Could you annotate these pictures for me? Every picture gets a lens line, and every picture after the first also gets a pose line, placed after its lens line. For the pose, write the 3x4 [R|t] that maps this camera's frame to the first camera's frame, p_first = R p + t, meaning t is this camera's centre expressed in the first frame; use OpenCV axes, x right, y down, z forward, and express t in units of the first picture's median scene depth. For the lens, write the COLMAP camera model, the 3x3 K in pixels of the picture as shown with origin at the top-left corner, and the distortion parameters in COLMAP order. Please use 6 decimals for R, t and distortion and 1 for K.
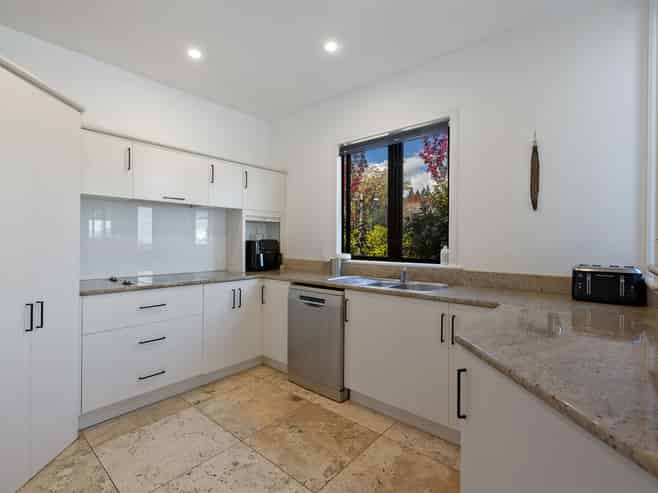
lens RADIAL K [[311.9, 0, 342.3], [0, 311.9, 246.2], [0, 0, 1]] dist [-0.000109, 0.000089]
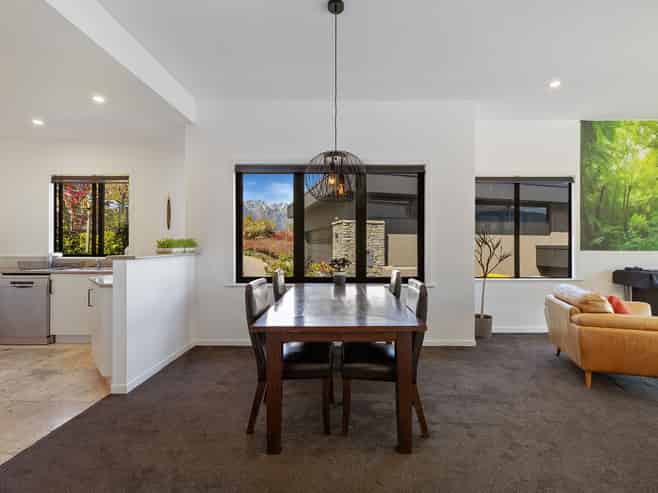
lens RADIAL K [[311.9, 0, 342.3], [0, 311.9, 246.2], [0, 0, 1]] dist [-0.000109, 0.000089]
pose [[0.784682, -0.004334, 0.619883, 0.172001], [0.007896, 0.999964, -0.003004, 0.010529], [-0.619848, 0.007252, 0.784688, -1.071388]]
